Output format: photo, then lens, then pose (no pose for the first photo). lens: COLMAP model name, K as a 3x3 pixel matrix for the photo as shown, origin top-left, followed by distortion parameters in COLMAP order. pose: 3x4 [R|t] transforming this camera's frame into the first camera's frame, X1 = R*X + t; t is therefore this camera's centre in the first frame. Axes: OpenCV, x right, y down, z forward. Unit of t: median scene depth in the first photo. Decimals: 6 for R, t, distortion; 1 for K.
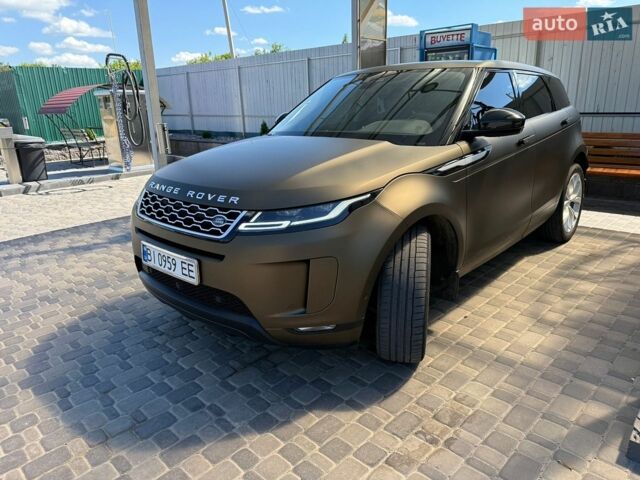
lens RADIAL K [[451.0, 0, 321.9], [0, 451.0, 238.1], [0, 0, 1]] dist [-0.008967, -0.003857]
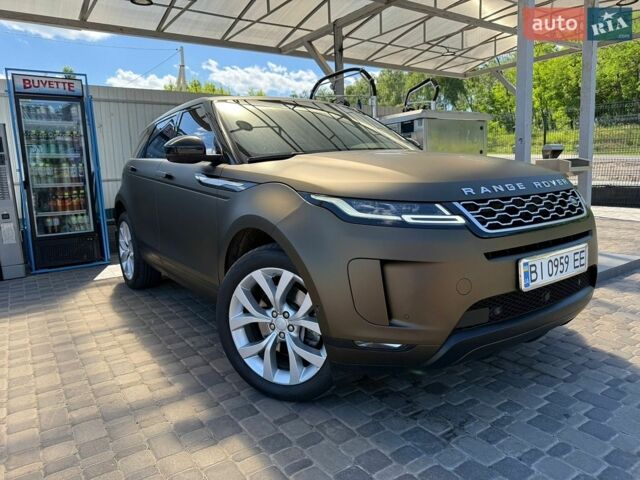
lens RADIAL K [[451.0, 0, 324.8], [0, 451.0, 238.7], [0, 0, 1]] dist [-0.008967, -0.003857]
pose [[0.223613, -0.126959, 0.966374, -1.038554], [0.316907, 0.947079, 0.051094, -0.145263], [-0.921720, 0.294825, 0.252013, 0.986720]]
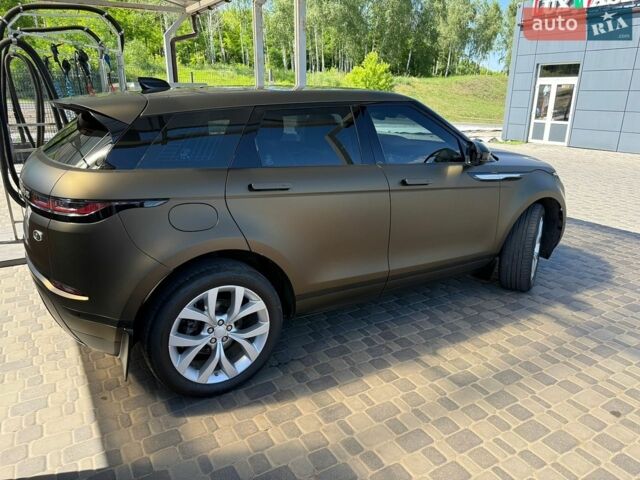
lens RADIAL K [[451.0, 0, 319.8], [0, 451.0, 239.7], [0, 0, 1]] dist [-0.008967, -0.003857]
pose [[-0.957048, -0.065503, 0.282434, -0.085255], [0.103140, 0.833503, 0.542804, -0.840932], [-0.270965, 0.548619, -0.790946, 2.574665]]
